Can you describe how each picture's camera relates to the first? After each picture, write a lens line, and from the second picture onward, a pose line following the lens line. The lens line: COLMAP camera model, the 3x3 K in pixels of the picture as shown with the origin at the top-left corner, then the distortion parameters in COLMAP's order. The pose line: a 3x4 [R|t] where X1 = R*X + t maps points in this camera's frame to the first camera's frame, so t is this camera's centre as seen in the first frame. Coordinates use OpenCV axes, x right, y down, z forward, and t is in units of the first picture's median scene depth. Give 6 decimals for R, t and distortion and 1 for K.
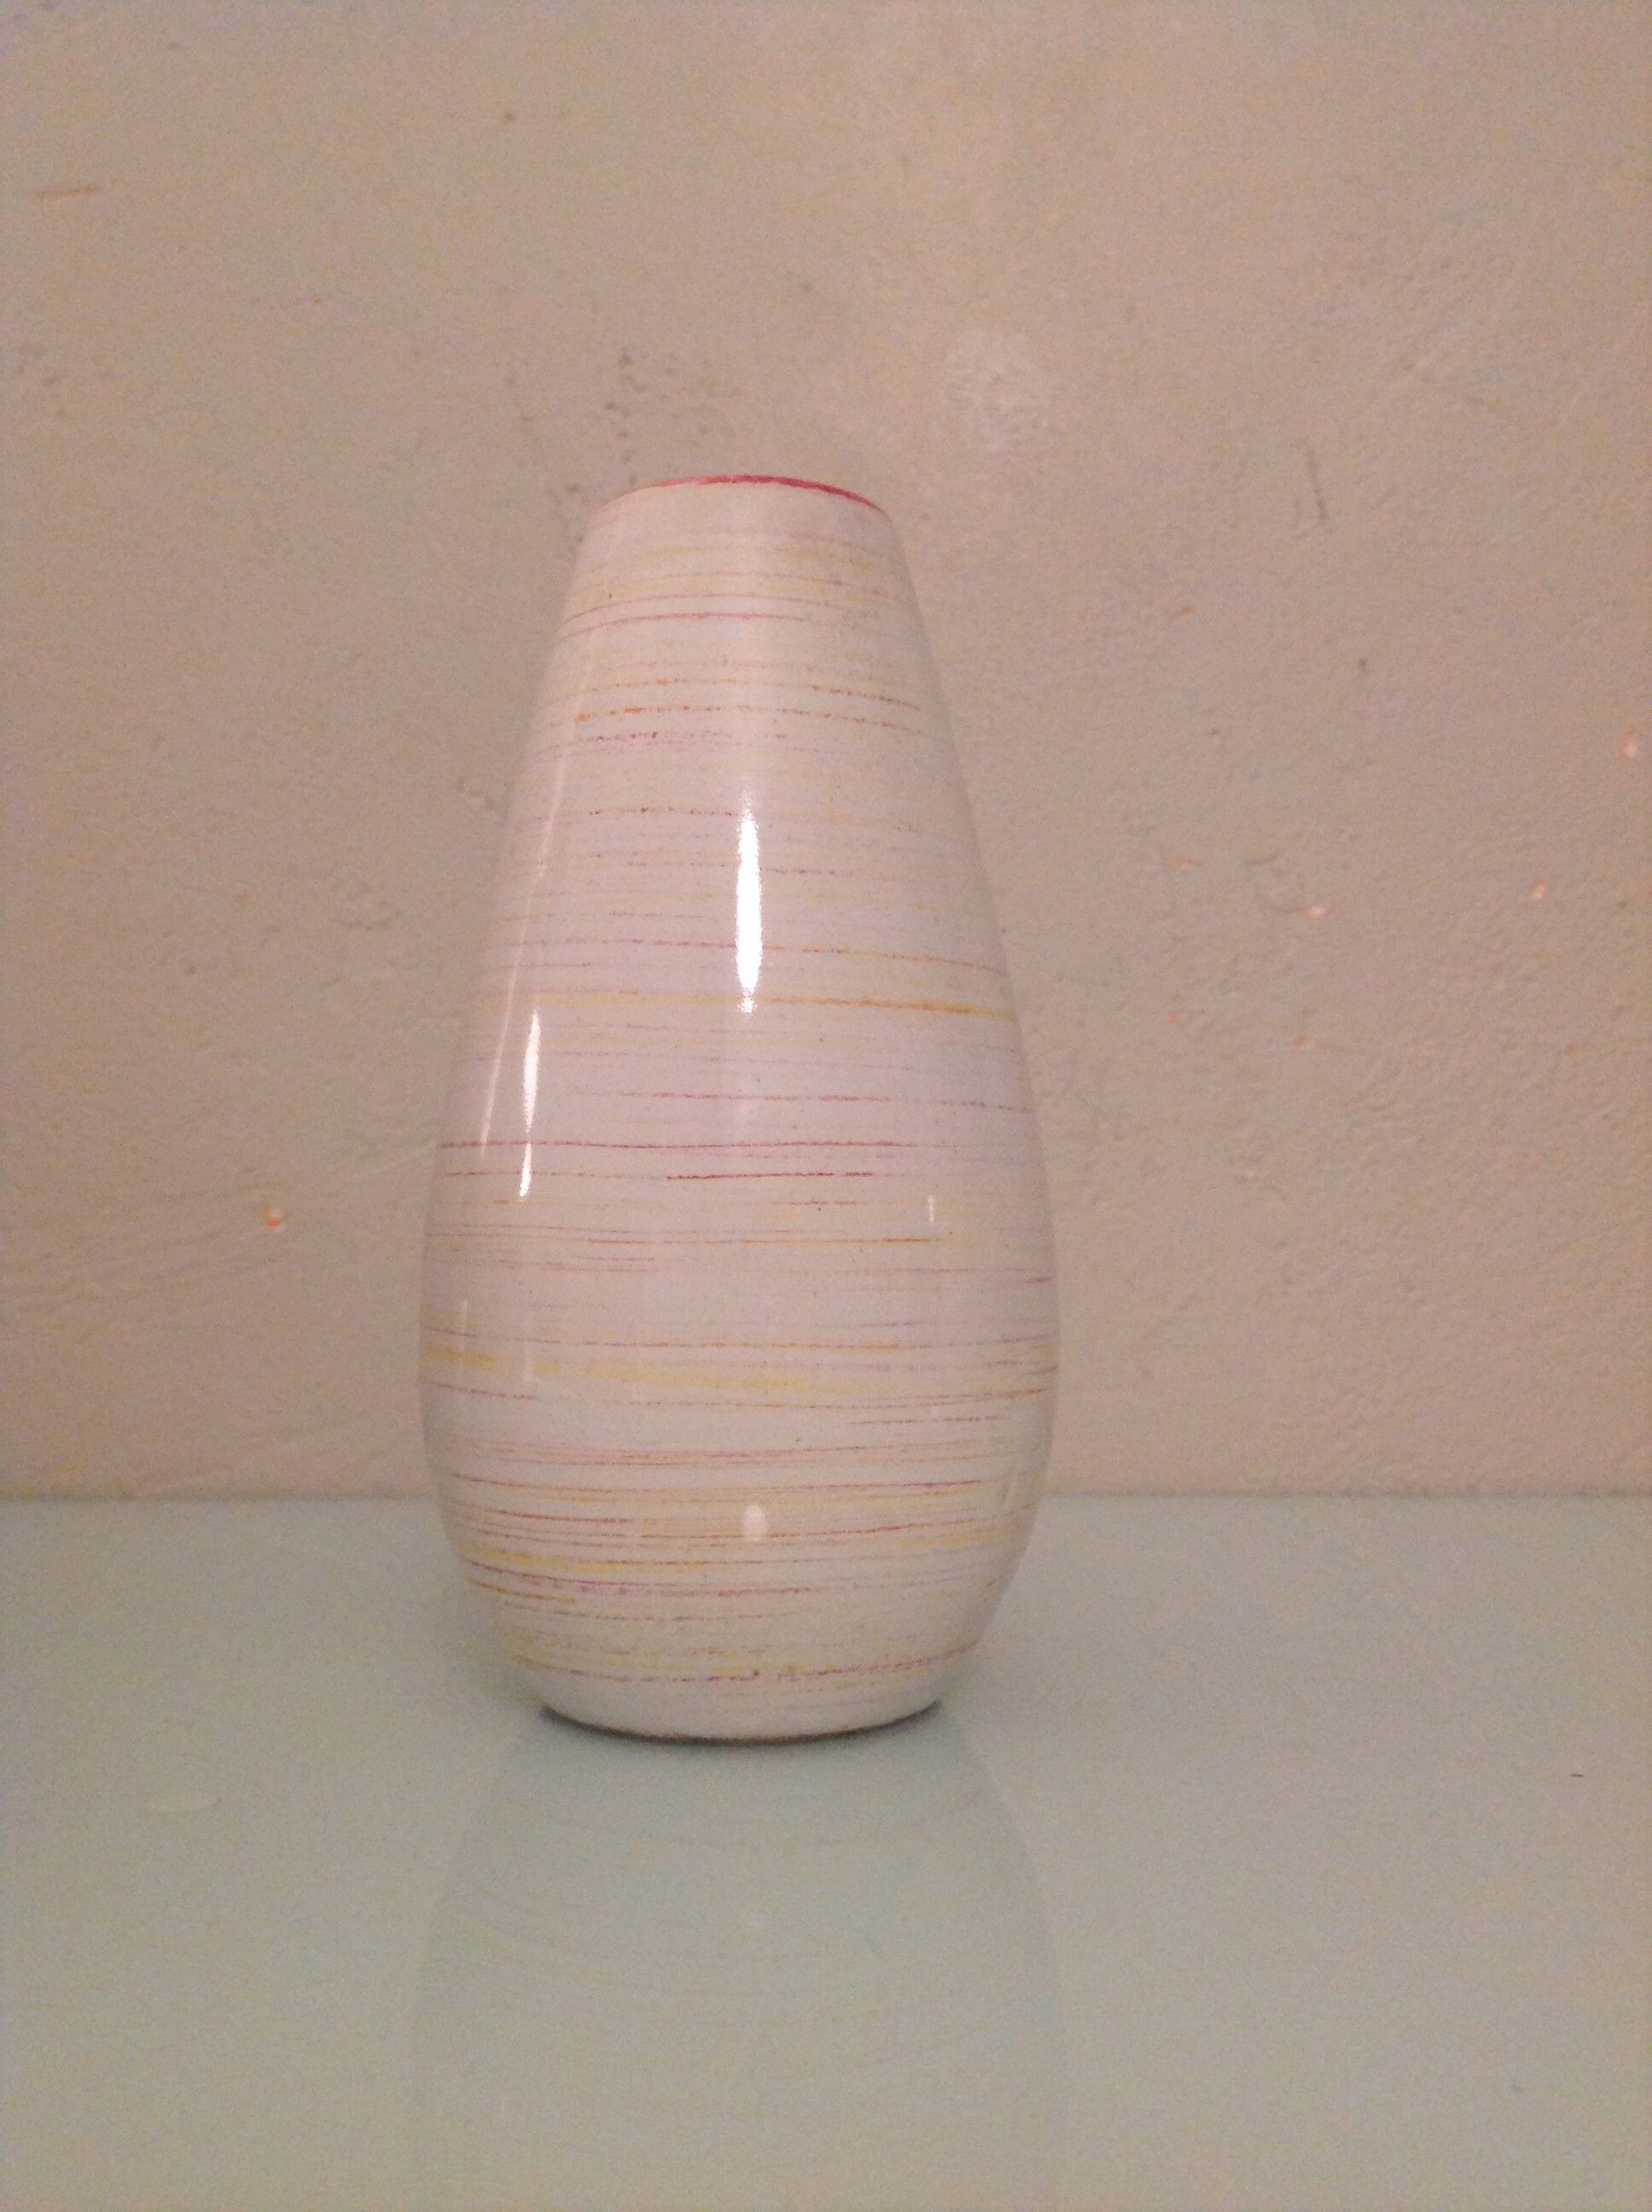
lens RADIAL K [[2137.3, 0, 826.0], [0, 2137.3, 1106.0], [0, 0, 1]] dist [0.078114, -0.002951]
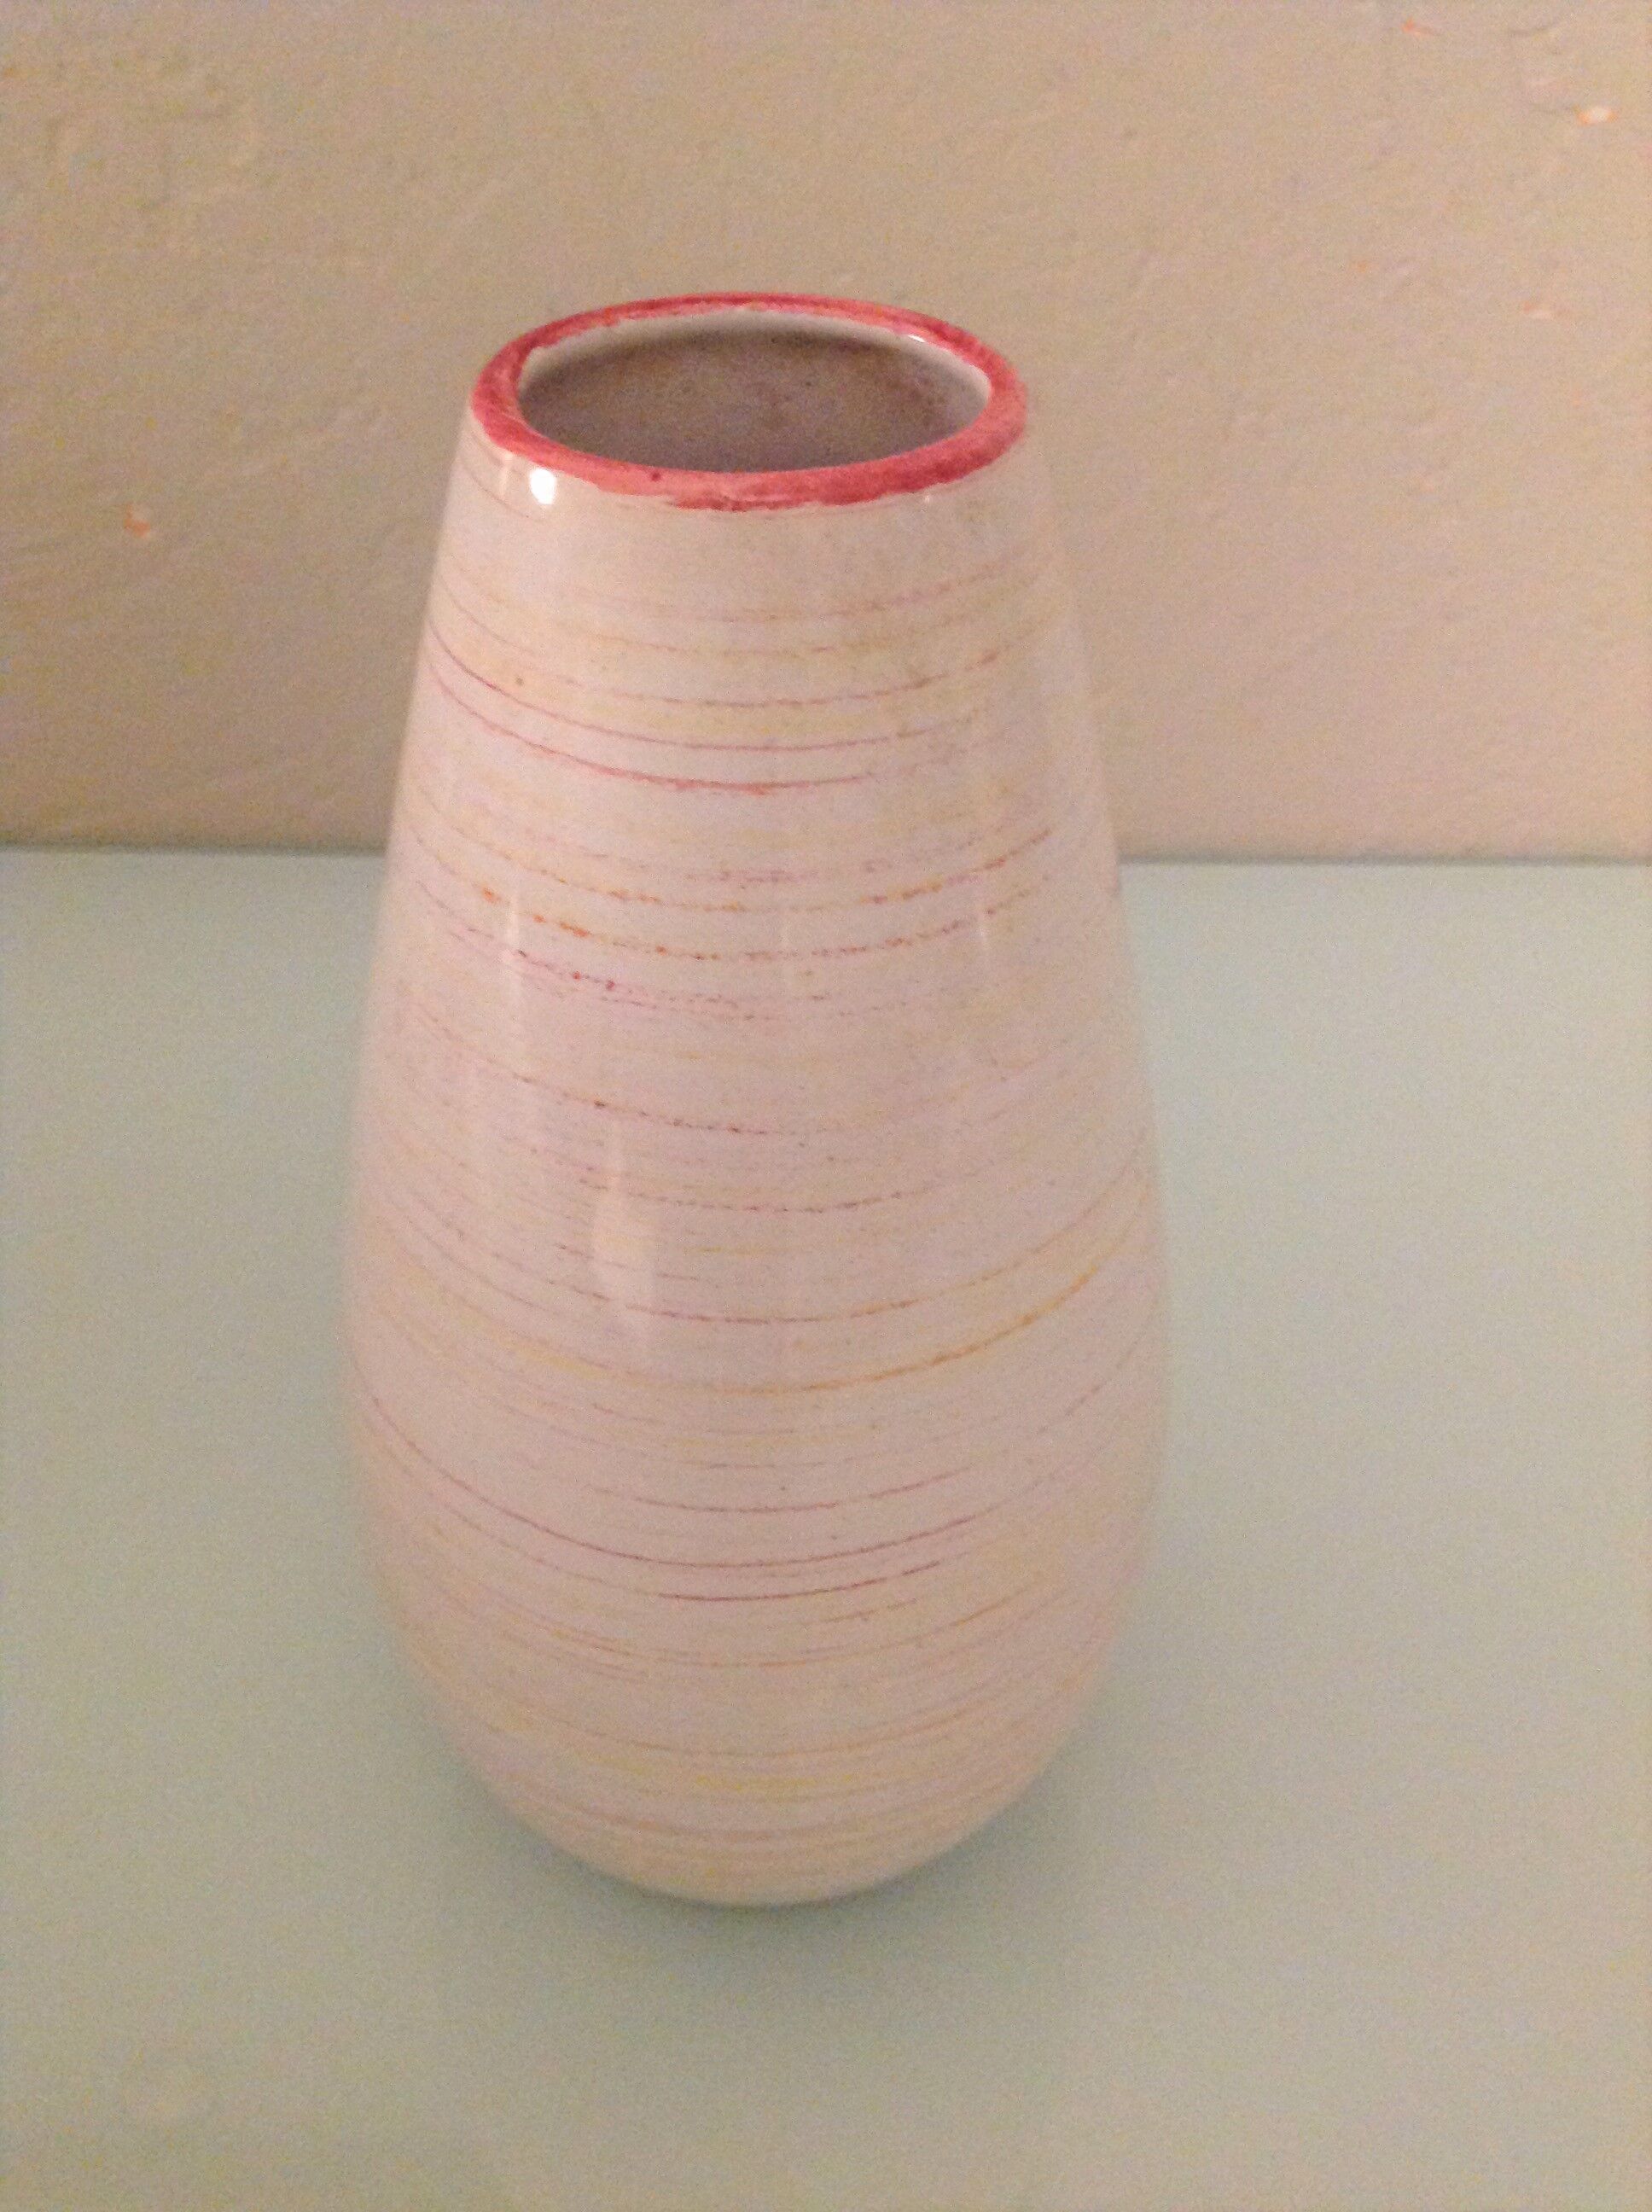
lens RADIAL K [[2164.3, 0, 812.5], [0, 2164.3, 1108.8], [0, 0, 1]] dist [0.075510, -0.197649]
pose [[0.999884, 0.014759, -0.003819, -0.019961], [-0.008850, 0.765890, 0.642911, -0.533797], [0.012413, -0.642802, 0.765932, 0.503739]]
